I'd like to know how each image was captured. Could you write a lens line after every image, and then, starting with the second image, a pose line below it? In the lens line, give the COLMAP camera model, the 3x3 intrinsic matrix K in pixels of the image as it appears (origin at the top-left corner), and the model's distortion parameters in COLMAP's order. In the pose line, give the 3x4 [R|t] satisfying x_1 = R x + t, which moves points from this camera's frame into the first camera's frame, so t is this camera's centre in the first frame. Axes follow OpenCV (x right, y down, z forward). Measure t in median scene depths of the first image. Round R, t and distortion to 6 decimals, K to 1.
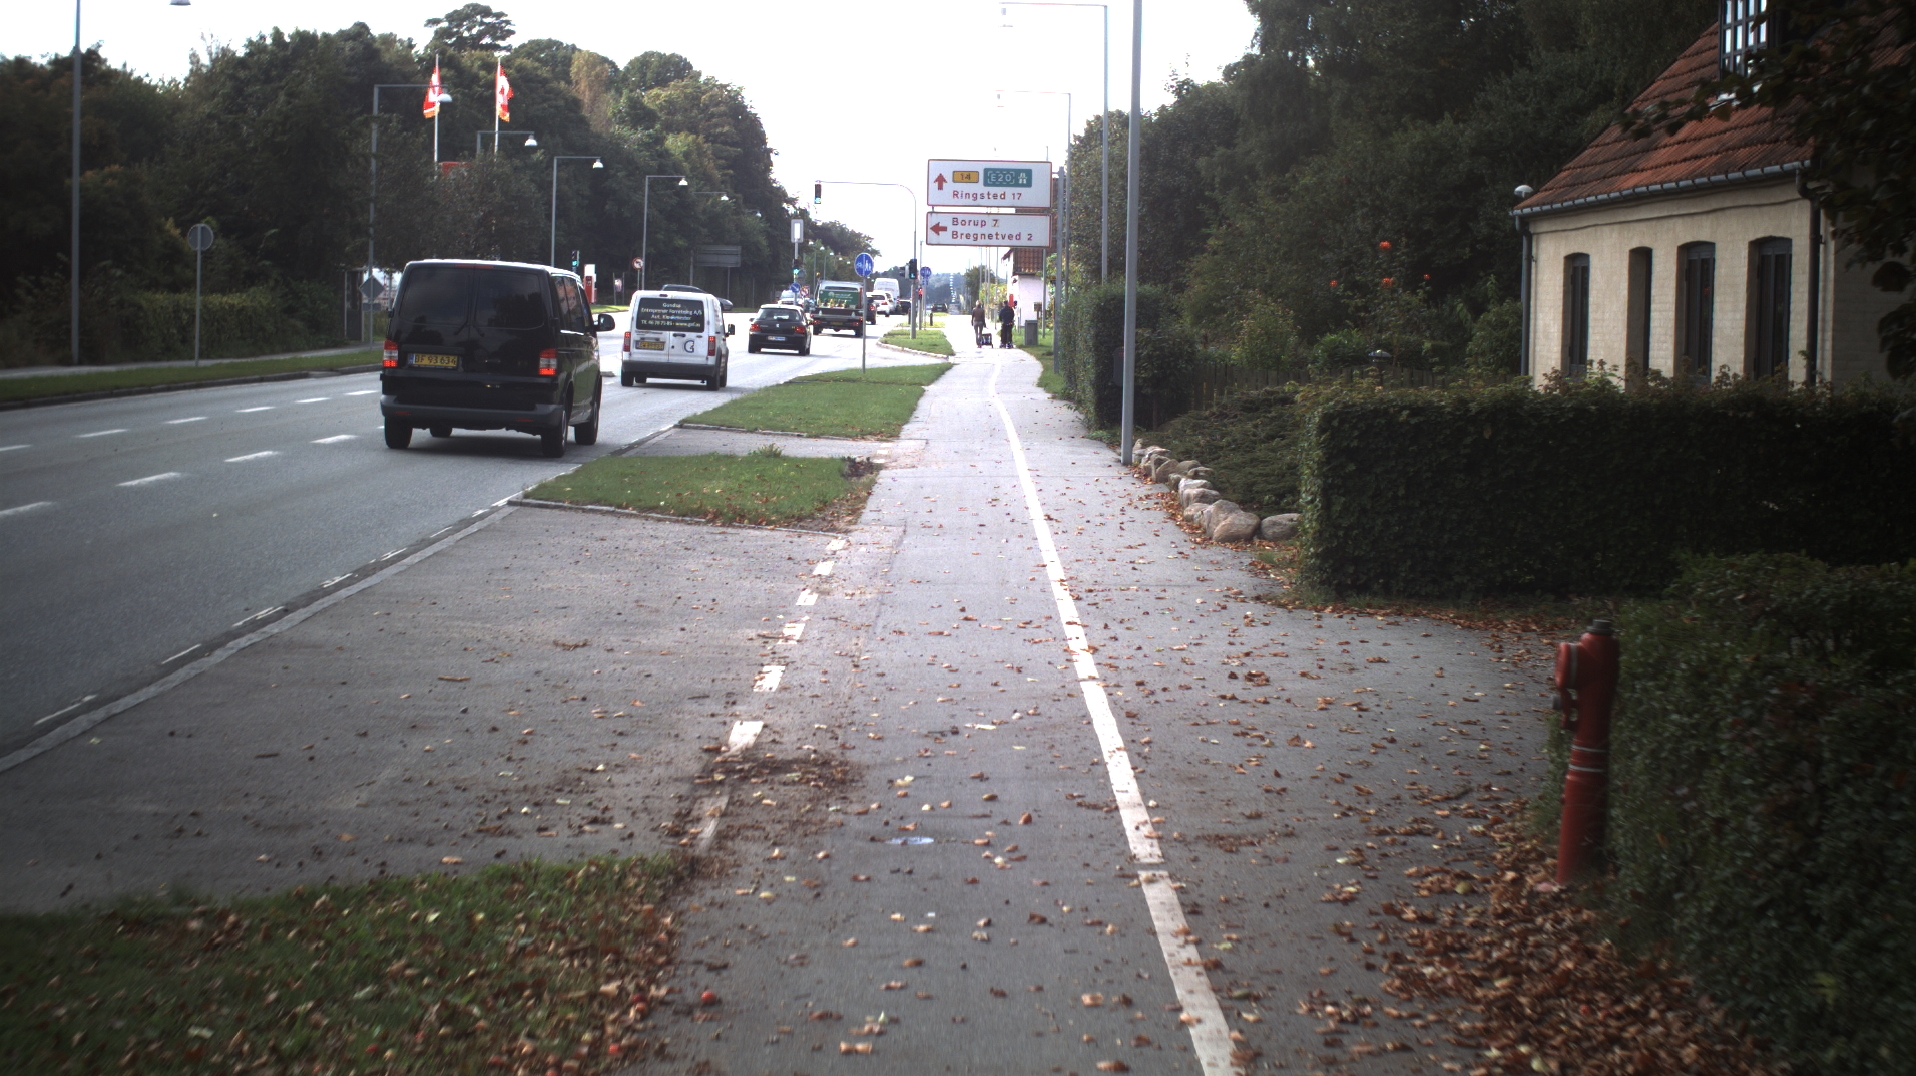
lens RADIAL K [[3039.6, 0, 958.0], [0, 3039.6, 538.0], [0, 0, 1]] dist [-0.191039, 0.053413]
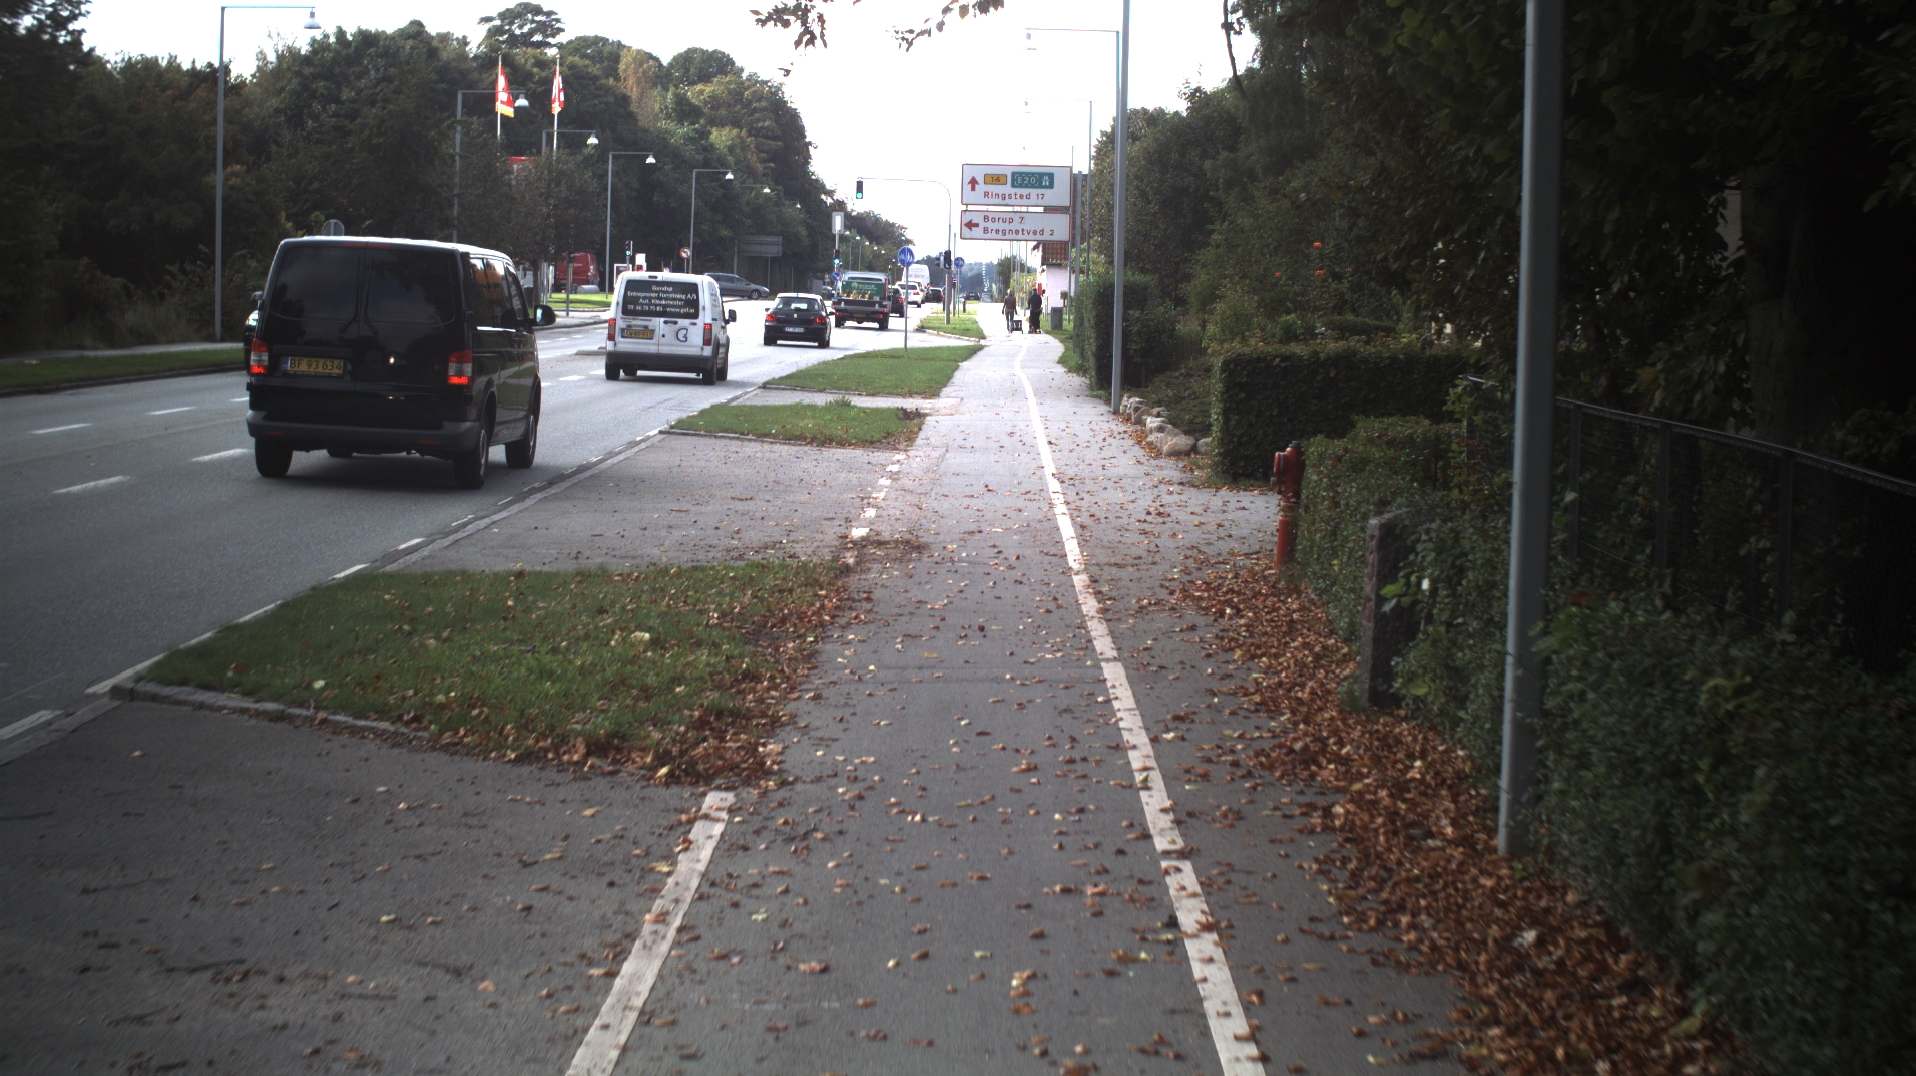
lens RADIAL K [[3382.9, 0, 958.0], [0, 3382.9, 538.0], [0, 0, 1]] dist [-0.210323, -0.069323]
pose [[0.999944, 0.003323, -0.010034, 0.001161], [-0.003372, 0.999982, -0.004907, 0.015239], [0.010018, 0.004940, 0.999938, -0.187674]]
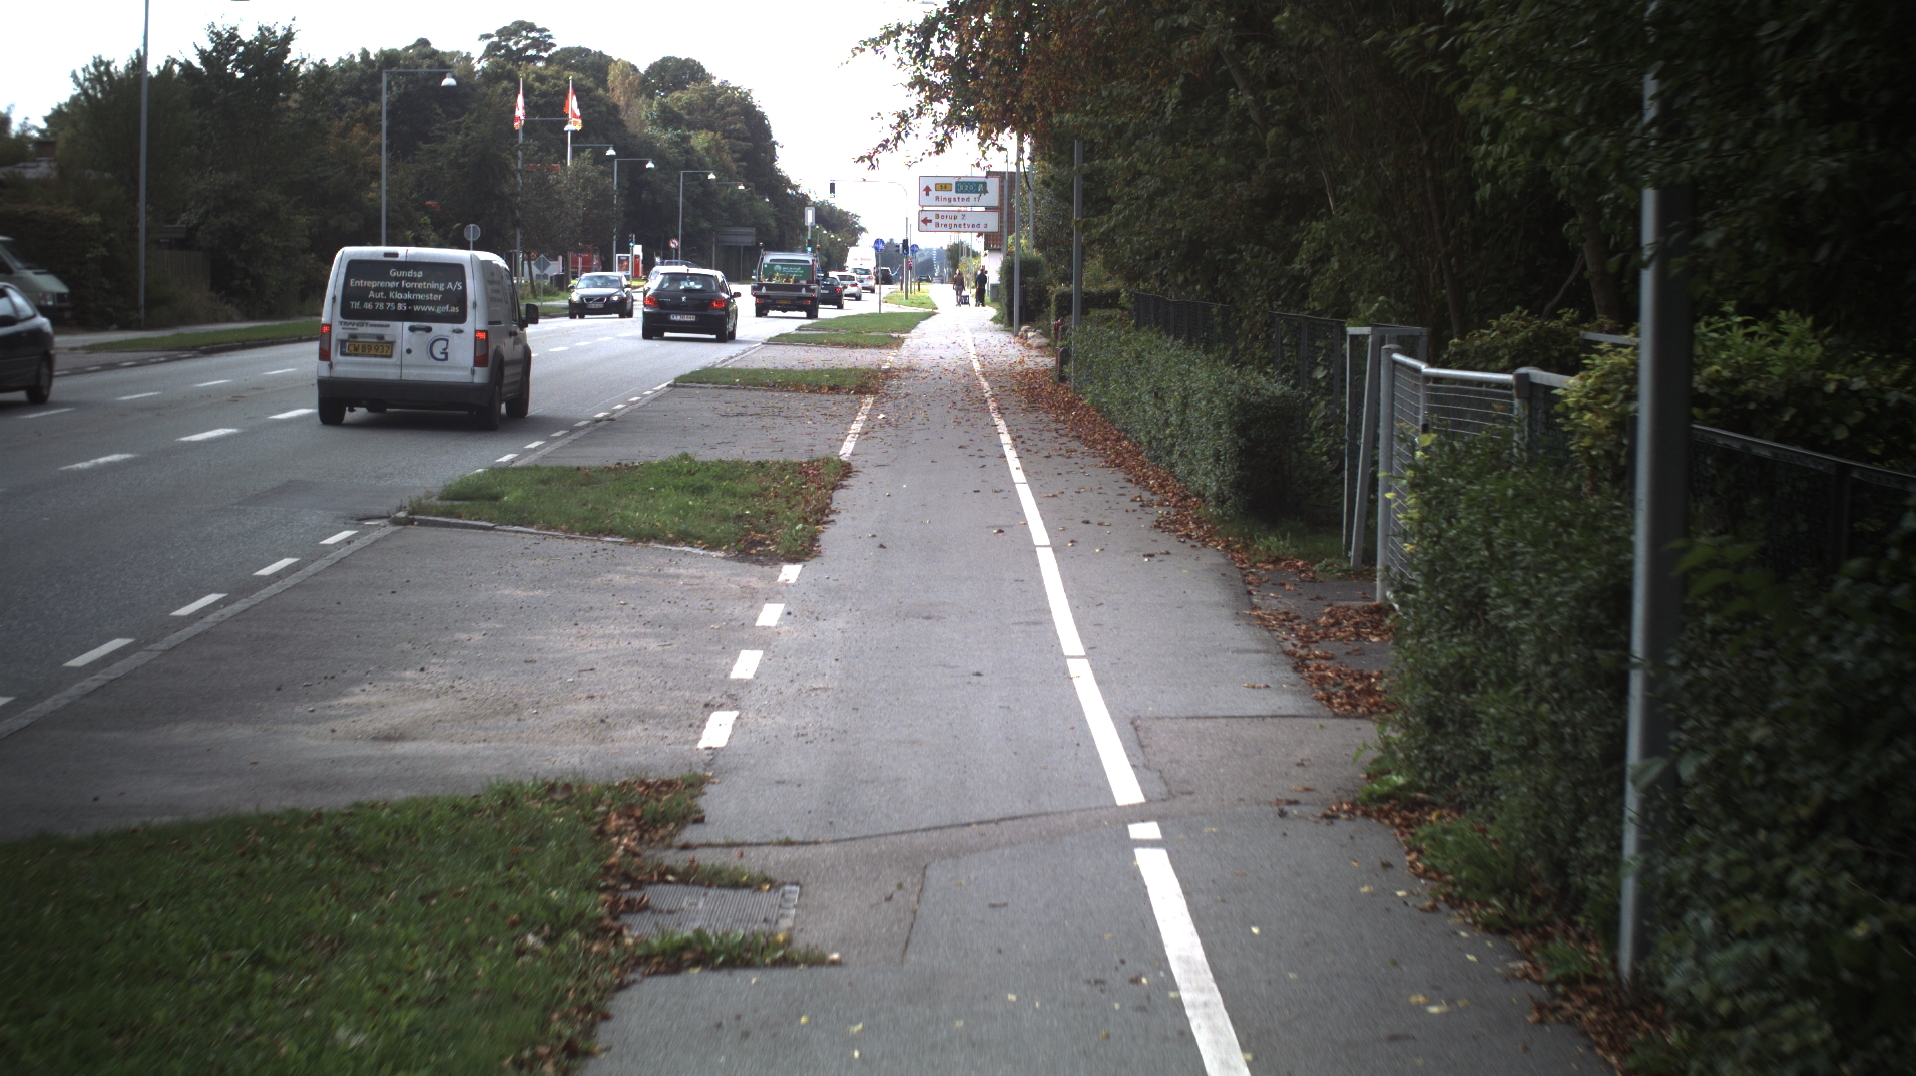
lens RADIAL K [[5129.5, 0, 958.0], [0, 5129.5, 538.0], [0, 0, 1]] dist [-0.369726, -0.677155]
pose [[0.999930, -0.011660, 0.002201, 0.001422], [0.011720, 0.999496, -0.029504, 0.097266], [-0.001856, 0.029527, 0.999562, -1.142350]]
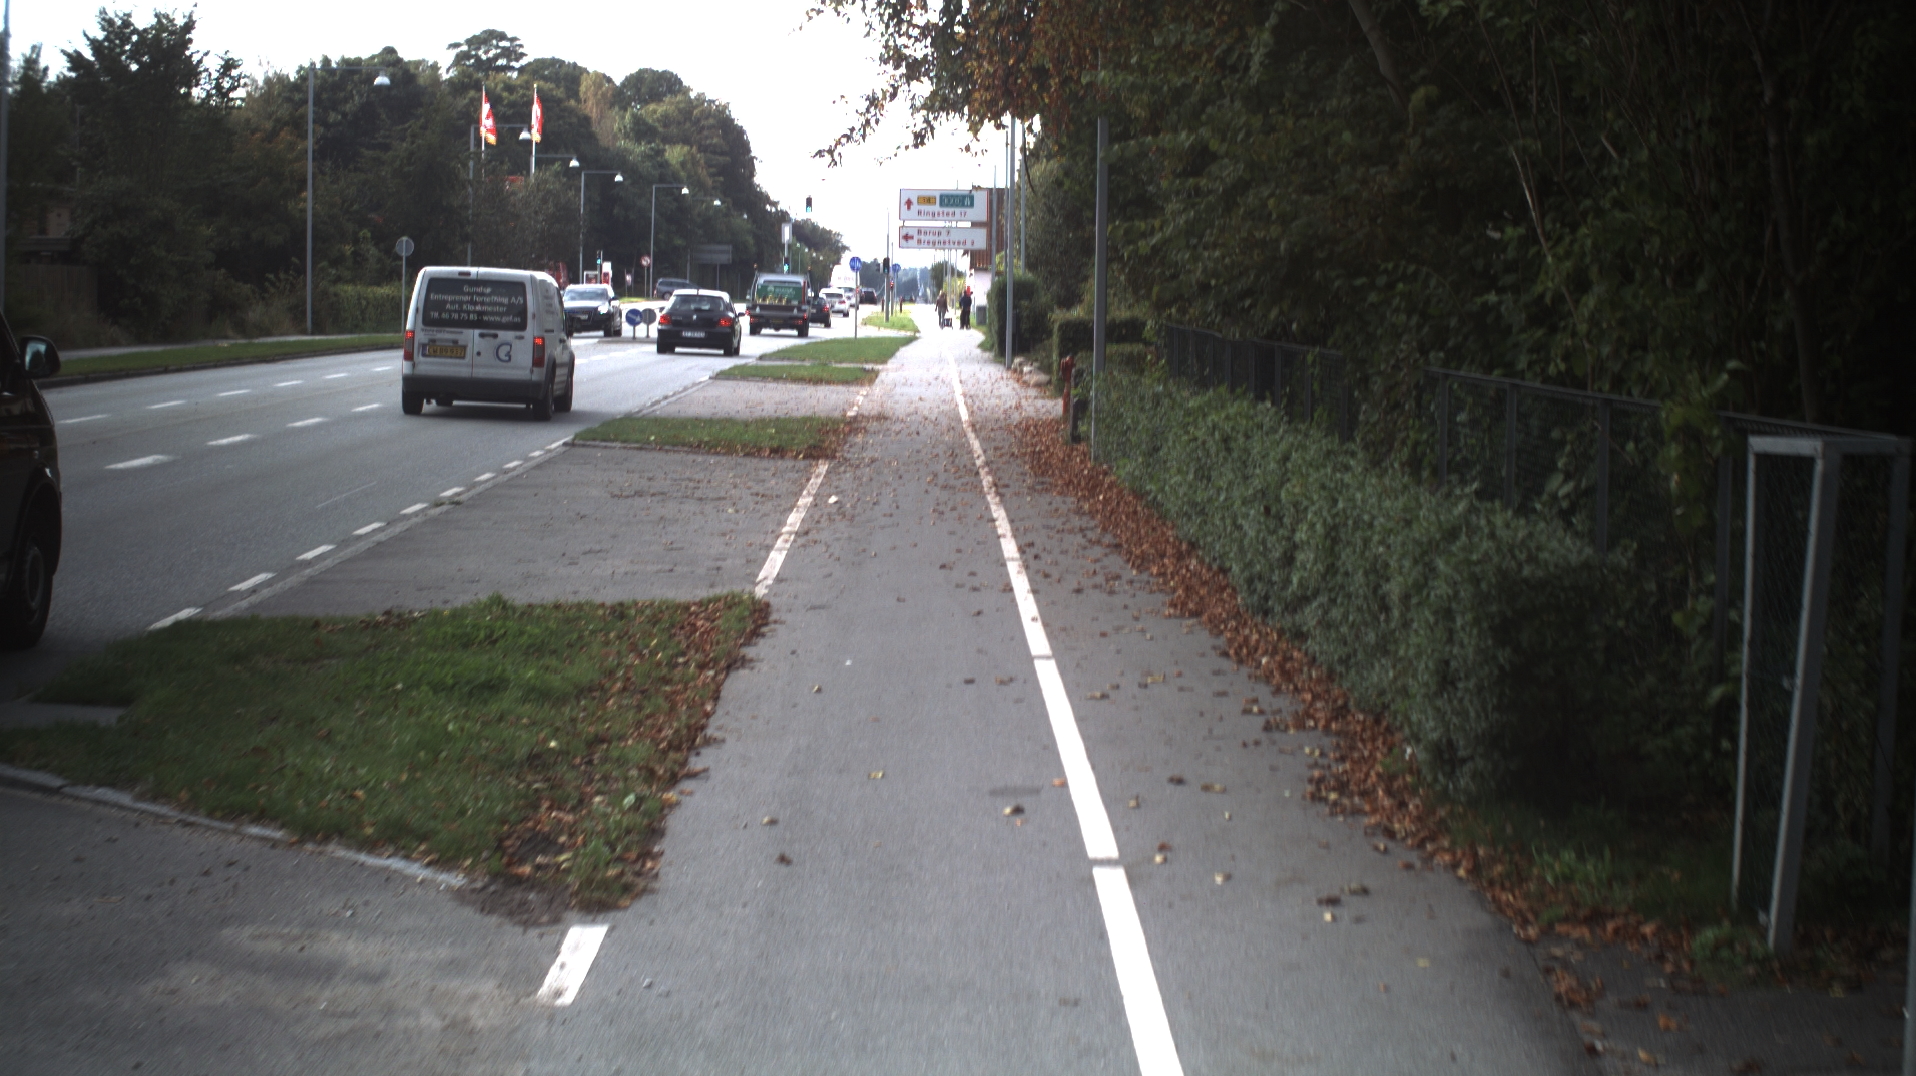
lens RADIAL K [[4384.9, 0, 958.0], [0, 4384.9, 538.0], [0, 0, 1]] dist [-0.337377, 0.505988]
pose [[0.999966, -0.005766, 0.005960, 0.002864], [0.005910, 0.999684, -0.024450, 0.062290], [-0.005817, 0.024485, 0.999683, -0.733420]]
